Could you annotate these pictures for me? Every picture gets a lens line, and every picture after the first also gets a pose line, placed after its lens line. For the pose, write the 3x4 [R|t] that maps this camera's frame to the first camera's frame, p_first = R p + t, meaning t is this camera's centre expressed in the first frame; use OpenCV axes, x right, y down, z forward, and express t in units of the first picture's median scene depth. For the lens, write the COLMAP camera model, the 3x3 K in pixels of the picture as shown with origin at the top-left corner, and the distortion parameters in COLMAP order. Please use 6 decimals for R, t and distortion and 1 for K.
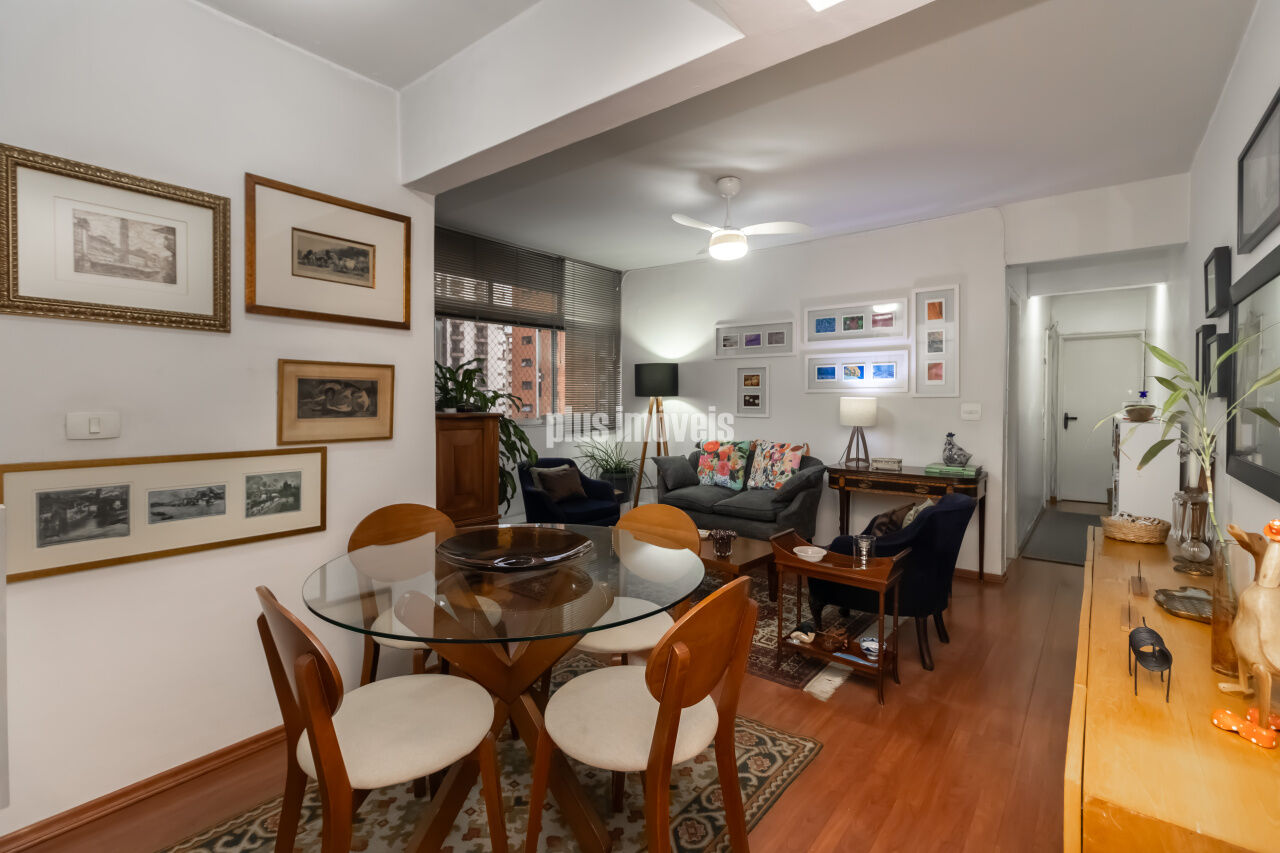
lens RADIAL K [[571.9, 0, 635.0], [0, 571.9, 405.7], [0, 0, 1]] dist [0.000304, 0.000033]
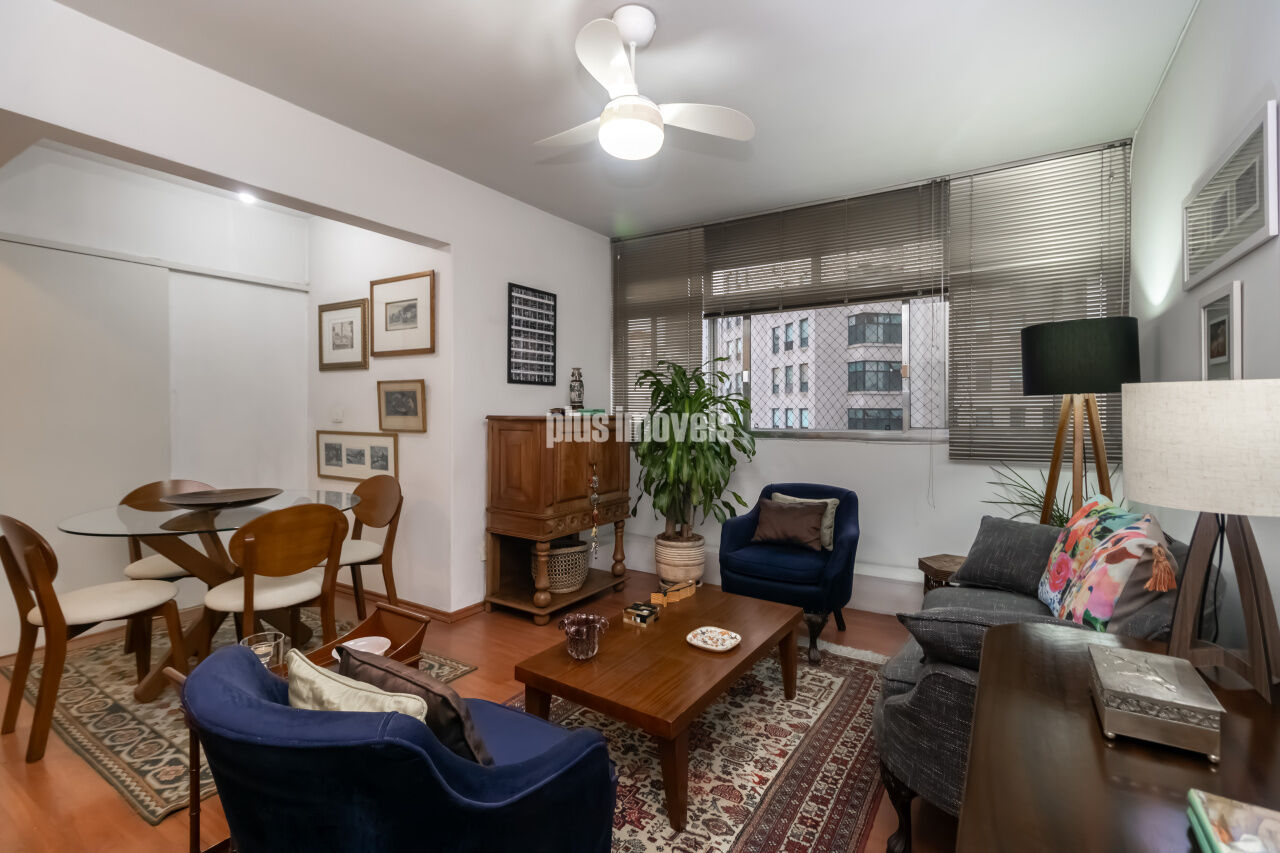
lens RADIAL K [[586.3, 0, 636.0], [0, 586.3, 407.7], [0, 0, 1]] dist [0.003155, 0.000436]
pose [[0.119228, -0.003921, -0.992859, 0.569390], [-0.011194, 0.999923, -0.005293, 0.000110], [0.992804, 0.011745, 0.119175, 0.715170]]
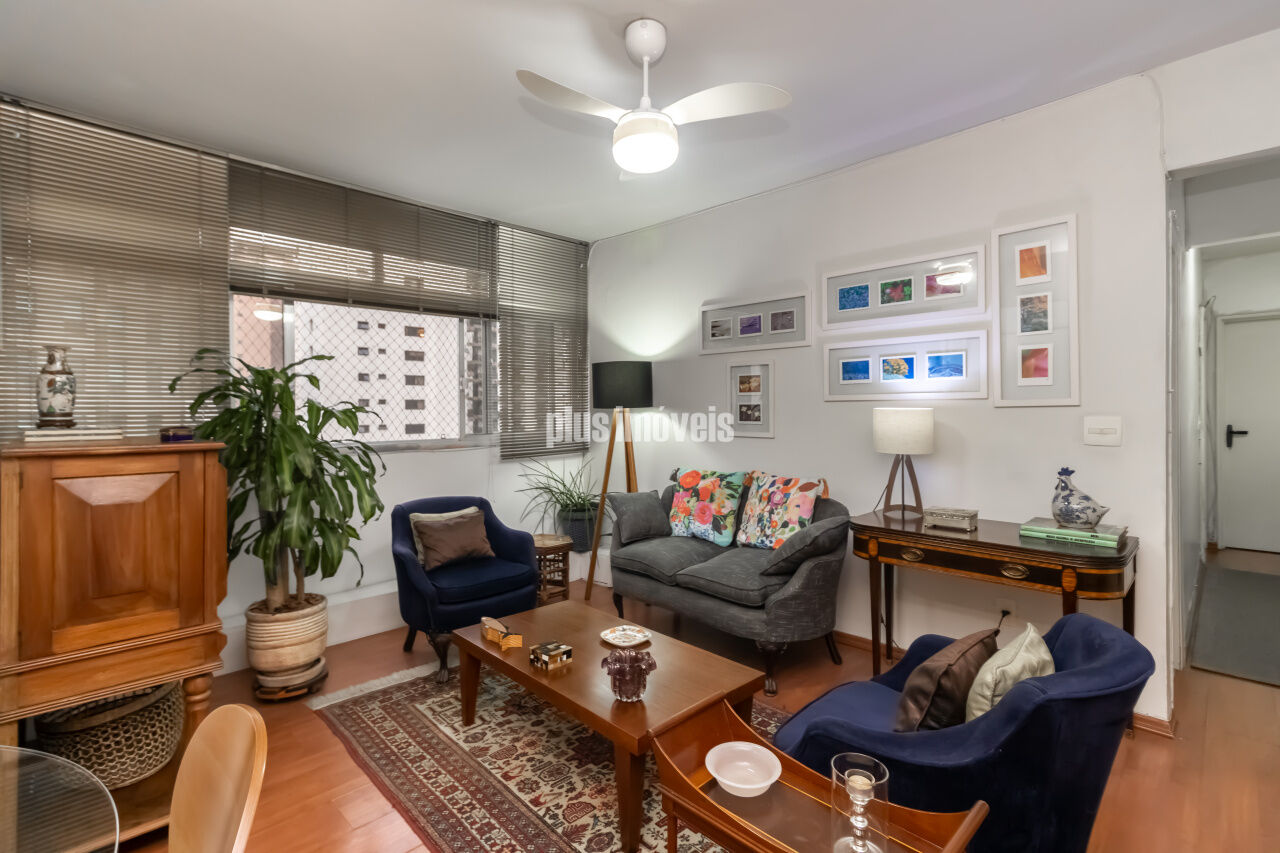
lens RADIAL K [[586.3, 0, 636.0], [0, 586.3, 407.7], [0, 0, 1]] dist [0.003155, 0.000436]
pose [[0.994335, -0.009122, -0.105898, 0.162371], [0.007734, 0.999879, -0.013510, -0.007498], [0.106008, 0.012614, 0.994285, 0.320839]]
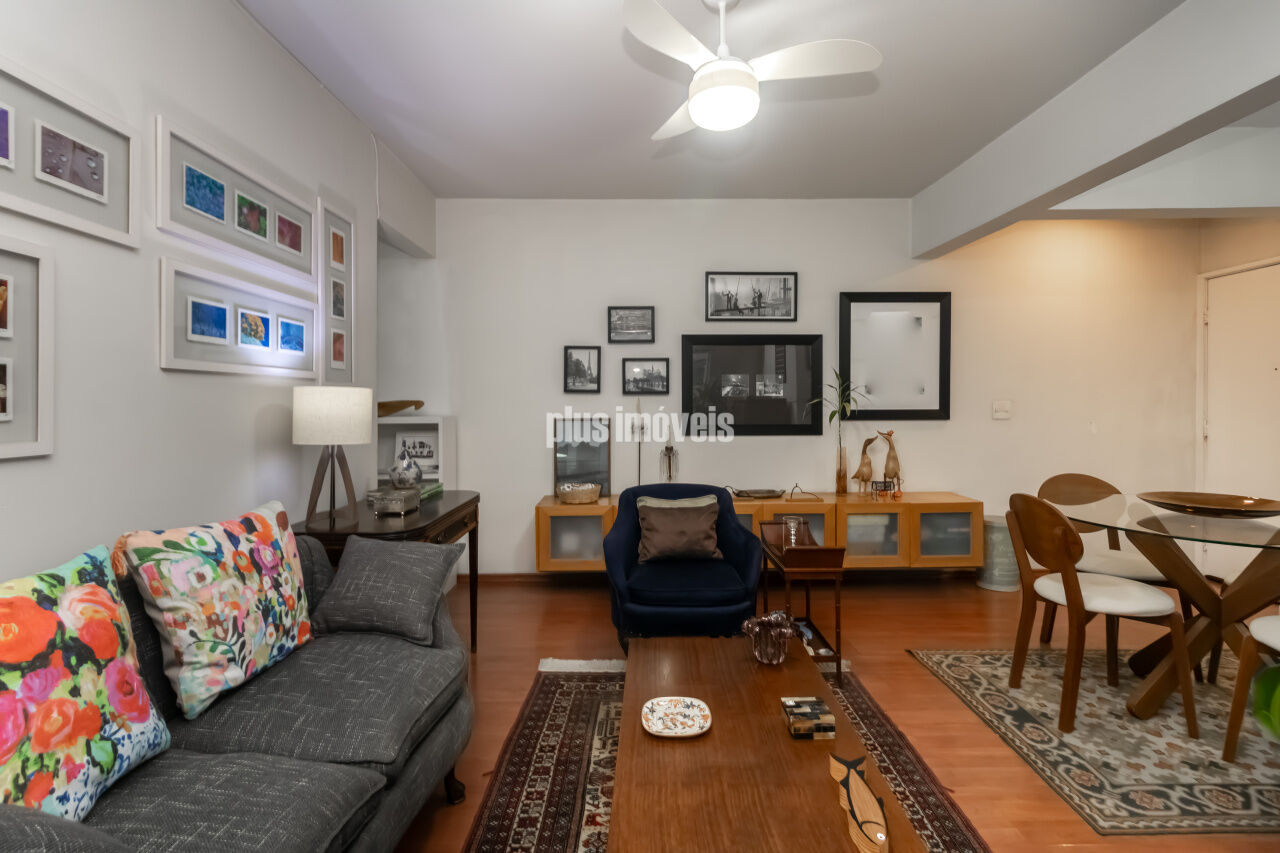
lens RADIAL K [[595.5, 0, 637.1], [0, 595.5, 402.6], [0, 0, 1]] dist [0.000853, 0.000038]
pose [[-0.631333, -0.000559, 0.775511, -0.163006], [0.010998, 0.999893, 0.009674, -0.002696], [-0.775434, 0.014636, -0.631259, 1.077122]]
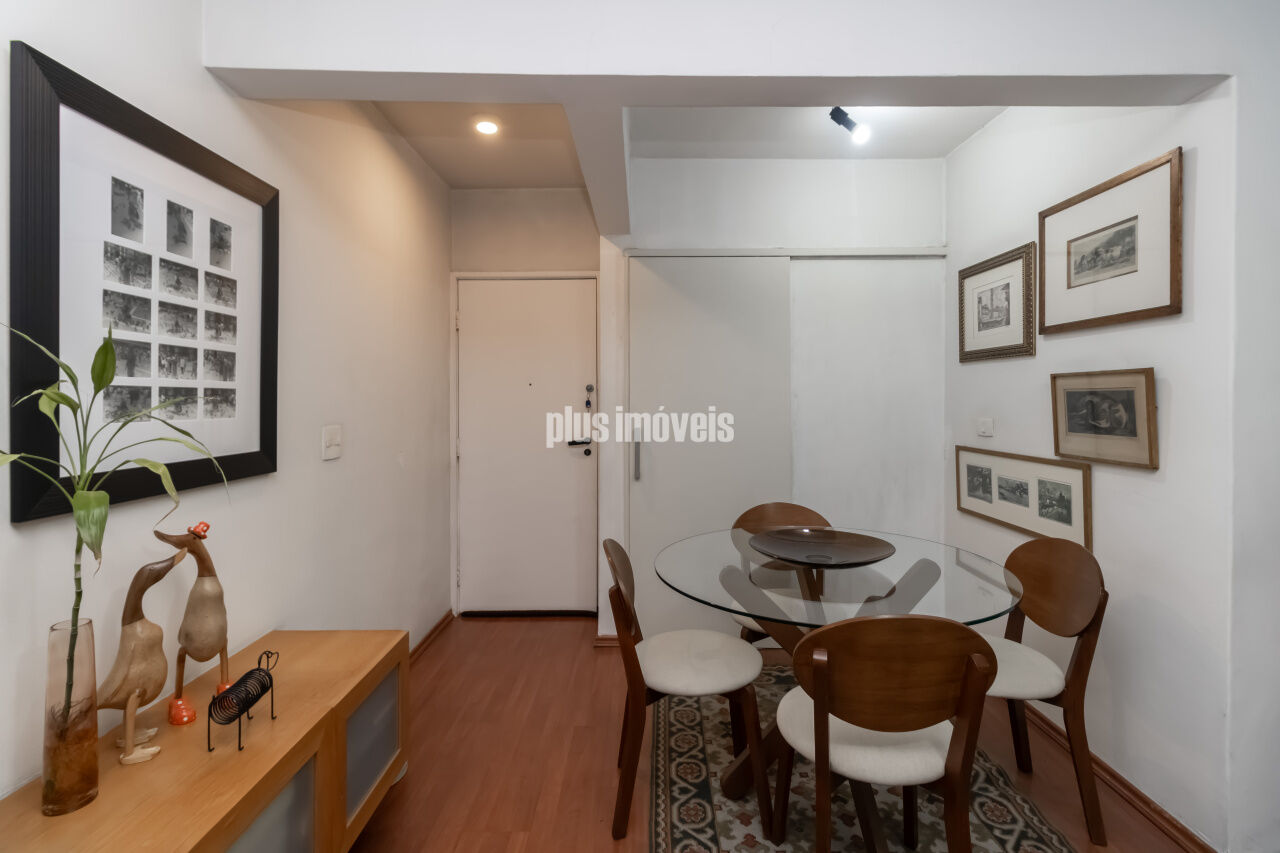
lens RADIAL K [[591.3, 0, 653.4], [0, 591.3, 407.4], [0, 0, 1]] dist [0.007888, 0.000449]
pose [[-0.766360, 0.007292, -0.642370, 0.293663], [-0.005766, 0.999817, 0.018229, -0.016402], [0.642385, 0.017673, -0.766178, 0.622622]]
